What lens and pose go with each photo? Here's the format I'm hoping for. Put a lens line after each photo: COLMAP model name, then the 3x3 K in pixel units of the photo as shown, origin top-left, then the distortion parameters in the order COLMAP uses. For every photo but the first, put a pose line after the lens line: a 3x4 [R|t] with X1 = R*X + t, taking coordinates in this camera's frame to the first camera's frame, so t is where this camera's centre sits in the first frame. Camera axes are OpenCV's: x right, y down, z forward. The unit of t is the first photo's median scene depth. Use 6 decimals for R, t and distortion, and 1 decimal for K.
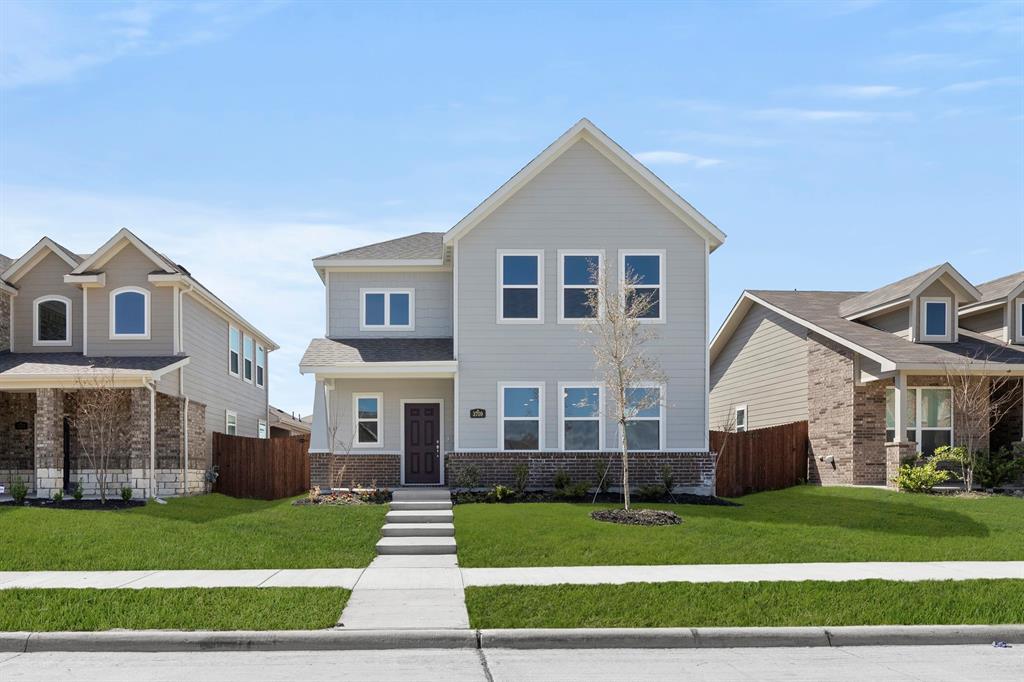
lens RADIAL K [[420.7, 0, 512.0], [0, 420.7, 350.3], [0, 0, 1]] dist [0.003763, -0.000631]
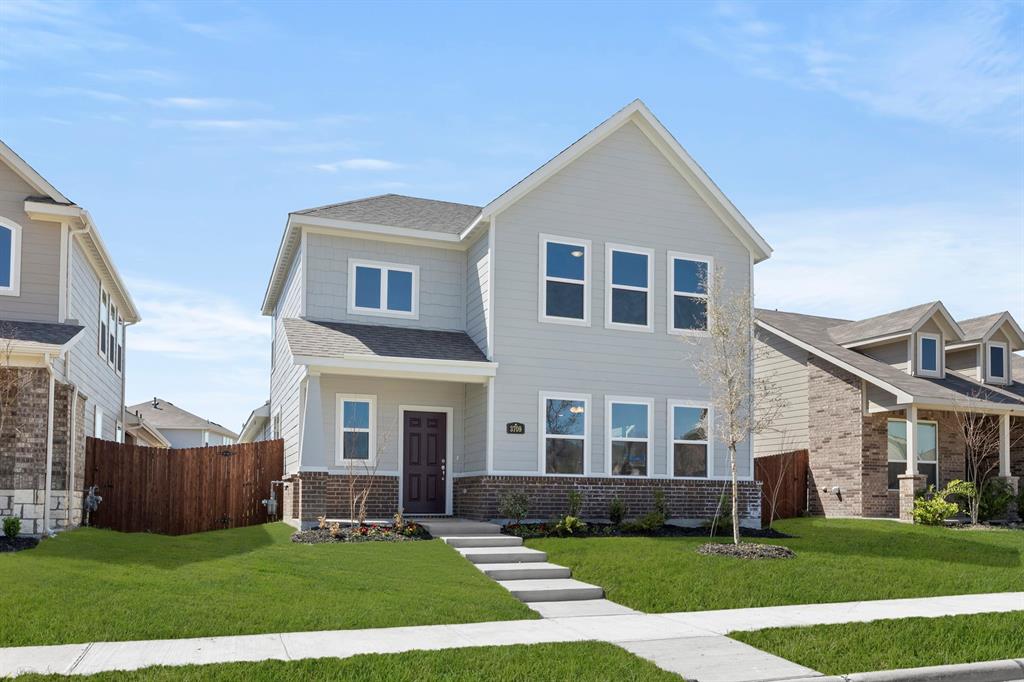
lens RADIAL K [[516.5, 0, 512.3], [0, 516.5, 335.4], [0, 0, 1]] dist [0.005947, -0.000997]
pose [[0.969500, 0.084545, 0.230047, -0.298898], [-0.078777, 0.996307, -0.034157, 0.002699], [-0.232085, 0.014993, 0.972580, 0.010211]]
